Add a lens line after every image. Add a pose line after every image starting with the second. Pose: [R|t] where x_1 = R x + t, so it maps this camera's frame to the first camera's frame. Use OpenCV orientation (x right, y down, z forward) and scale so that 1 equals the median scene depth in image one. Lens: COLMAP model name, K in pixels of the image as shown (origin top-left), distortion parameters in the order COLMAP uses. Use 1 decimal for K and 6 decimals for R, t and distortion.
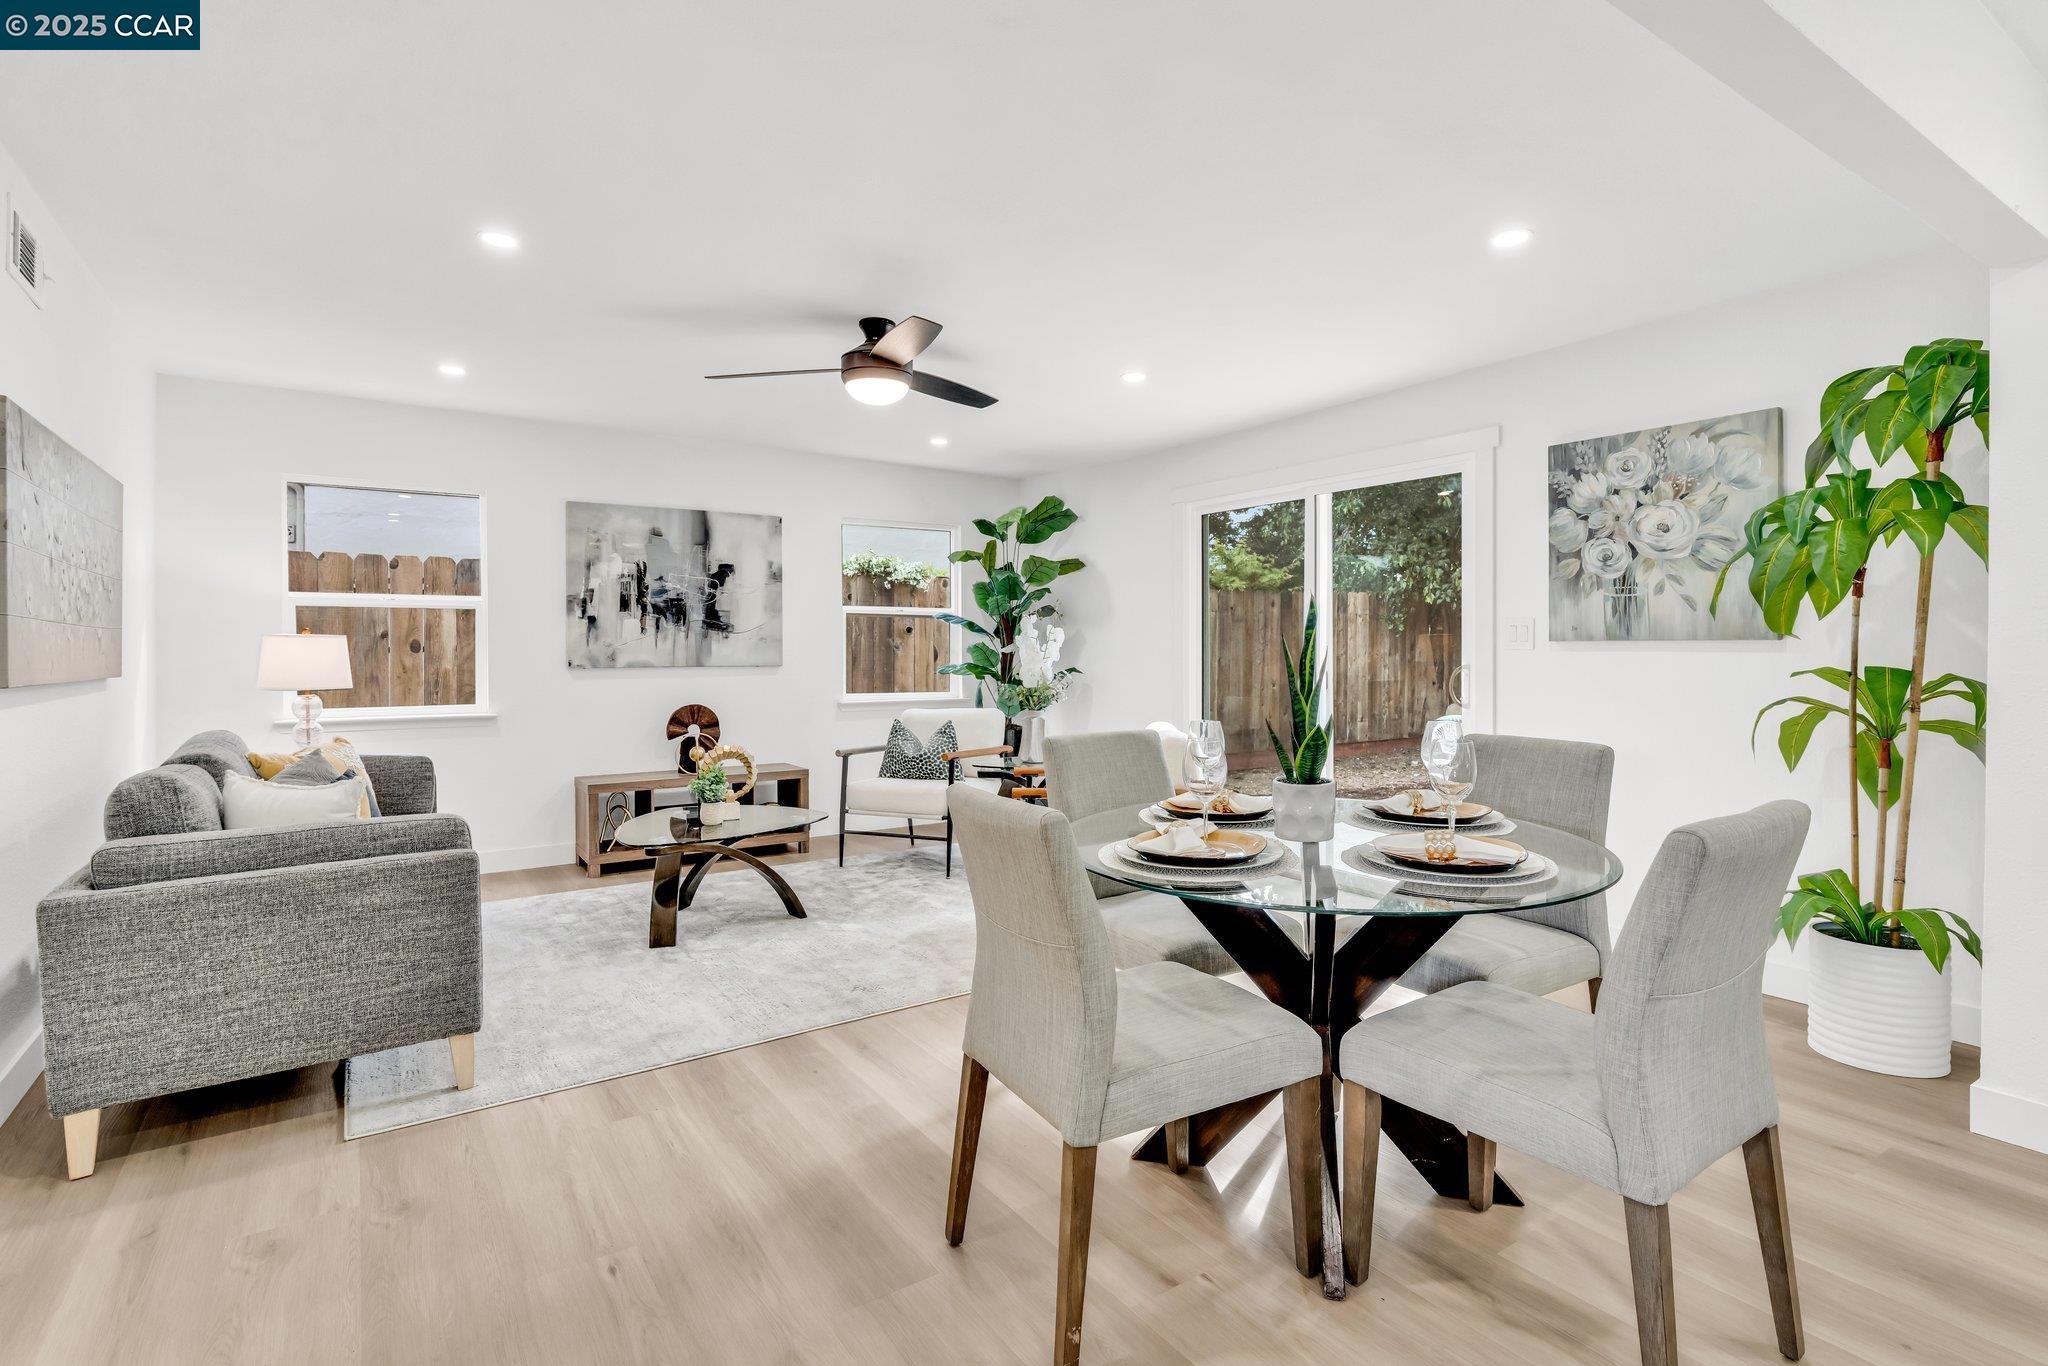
lens RADIAL K [[1000.0, 0, 992.6], [0, 1000.0, 655.2], [0, 0, 1]] dist [0.000309, 0.000237]
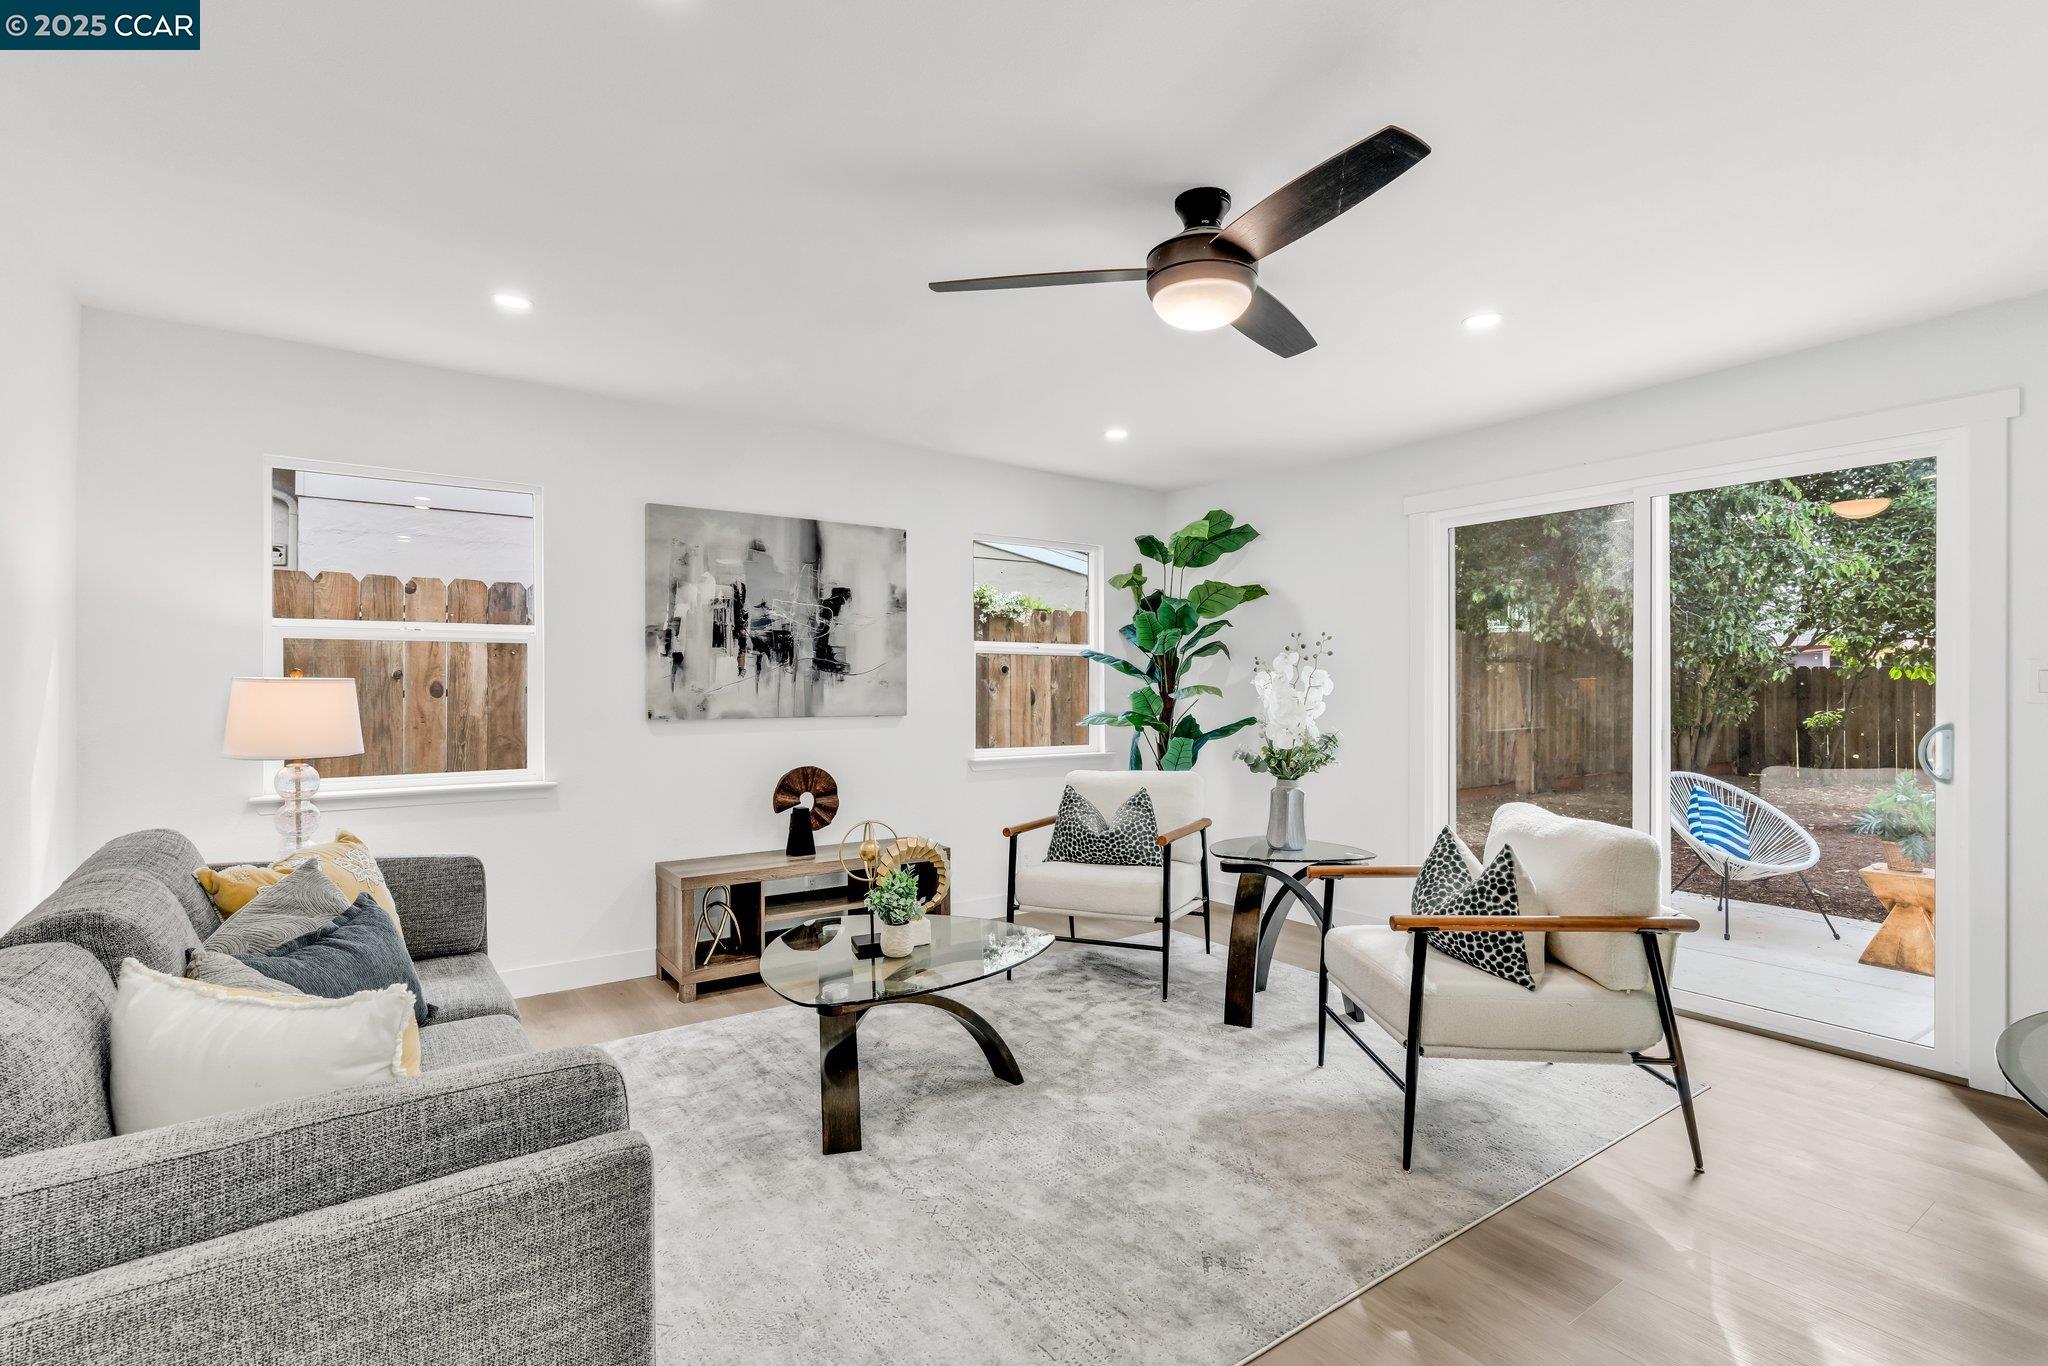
lens RADIAL K [[953.3, 0, 1005.3], [0, 953.3, 684.3], [0, 0, 1]] dist [0.002310, 0.000117]
pose [[0.999415, 0.001686, 0.034171, -0.169996], [-0.001435, 0.999972, -0.007363, -0.009654], [-0.034183, 0.007309, 0.999389, 0.251623]]
